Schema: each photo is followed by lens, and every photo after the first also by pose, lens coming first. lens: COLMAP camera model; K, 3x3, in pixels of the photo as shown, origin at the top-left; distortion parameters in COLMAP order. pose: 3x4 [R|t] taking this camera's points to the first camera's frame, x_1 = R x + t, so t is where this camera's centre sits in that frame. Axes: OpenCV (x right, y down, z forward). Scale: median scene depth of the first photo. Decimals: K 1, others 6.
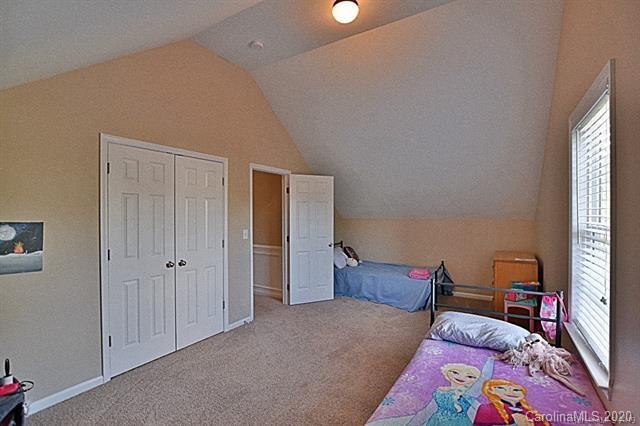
lens RADIAL K [[283.5, 0, 321.4], [0, 283.5, 214.7], [0, 0, 1]] dist [-0.029910, 0.003073]
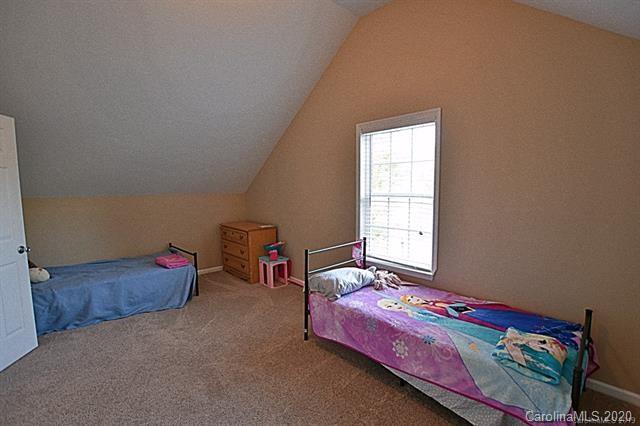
lens RADIAL K [[296.1, 0, 315.9], [0, 296.1, 216.9], [0, 0, 1]] dist [-0.028546, -0.000134]
pose [[0.263775, -0.095559, 0.959839, -0.482089], [0.007241, 0.995249, 0.097094, 0.000256], [-0.964557, -0.018661, 0.263214, 0.510407]]
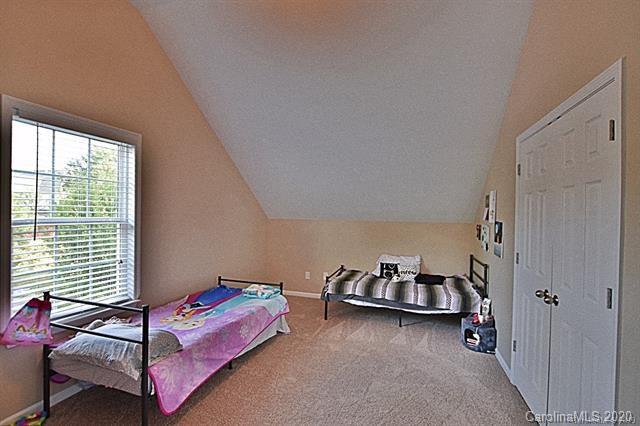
lens RADIAL K [[283.5, 0, 318.6], [0, 283.5, 216.6], [0, 0, 1]] dist [-0.029910, 0.003073]
pose [[-0.969909, -0.010860, -0.243224, 0.113361], [-0.012790, 0.999898, 0.006356, 0.000699], [0.243130, 0.009275, -0.969949, 1.315803]]
